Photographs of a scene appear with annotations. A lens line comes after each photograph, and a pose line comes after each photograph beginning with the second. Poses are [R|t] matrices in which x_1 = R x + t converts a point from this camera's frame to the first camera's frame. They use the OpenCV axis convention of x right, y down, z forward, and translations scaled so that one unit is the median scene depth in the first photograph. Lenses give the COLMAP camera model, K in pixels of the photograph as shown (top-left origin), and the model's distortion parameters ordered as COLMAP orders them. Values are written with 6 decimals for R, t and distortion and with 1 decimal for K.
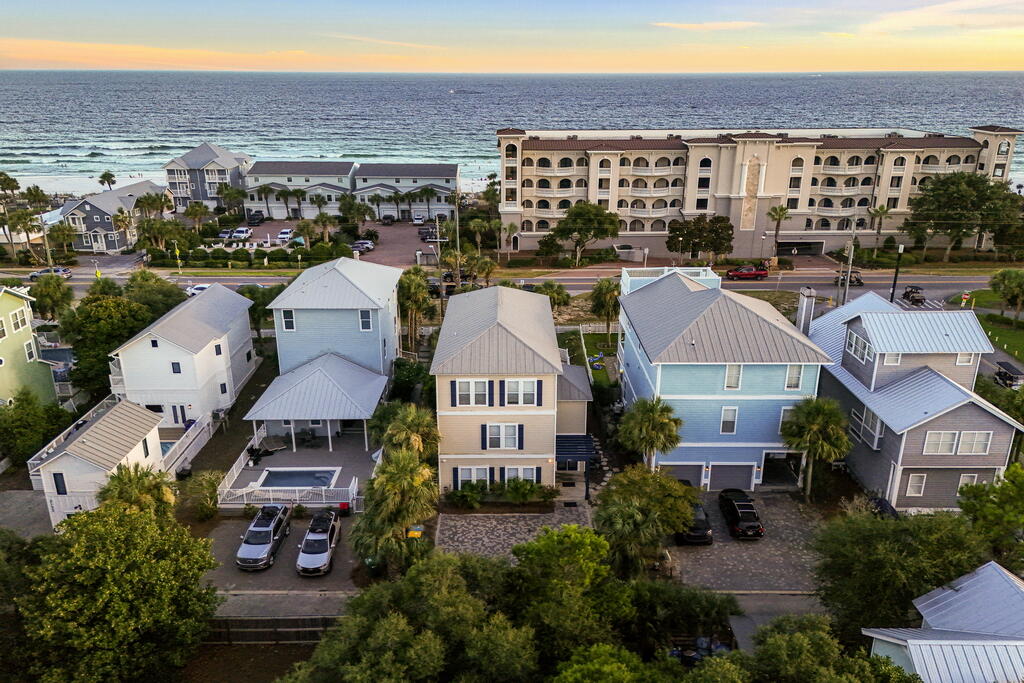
lens RADIAL K [[778.6, 0, 573.6], [0, 778.6, 365.9], [0, 0, 1]] dist [0.049477, -0.008254]
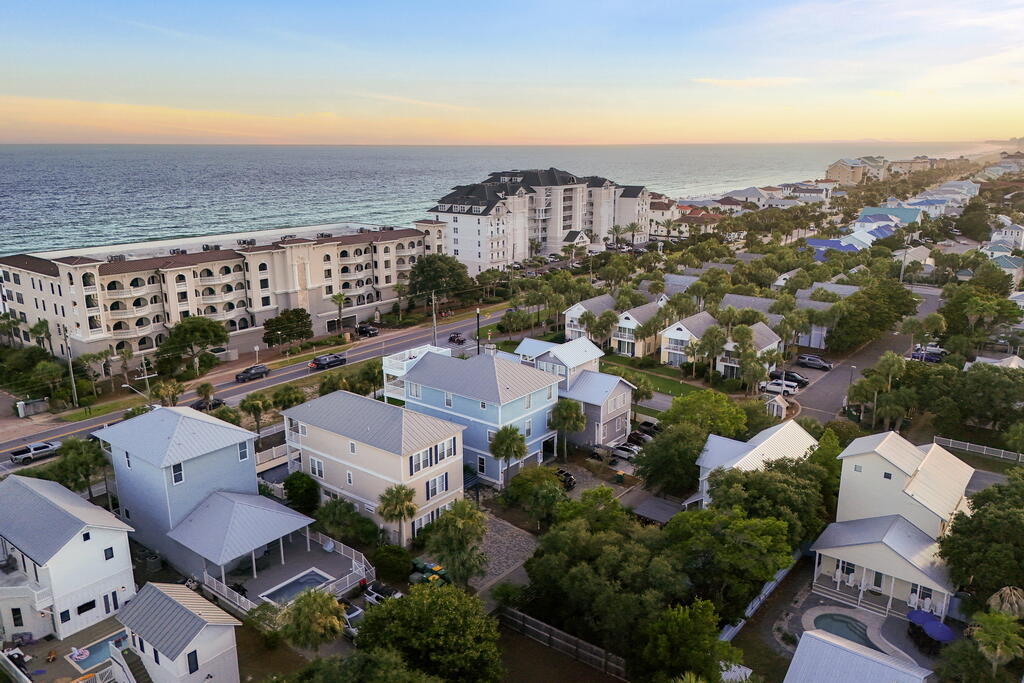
lens RADIAL K [[778.6, 0, 573.6], [0, 778.6, 365.9], [0, 0, 1]] dist [0.049477, -0.008254]
pose [[0.571454, -0.223044, 0.789741, -0.522854], [0.273500, 0.959100, 0.072972, -0.077781], [-0.773717, 0.174294, 0.609084, -0.040678]]
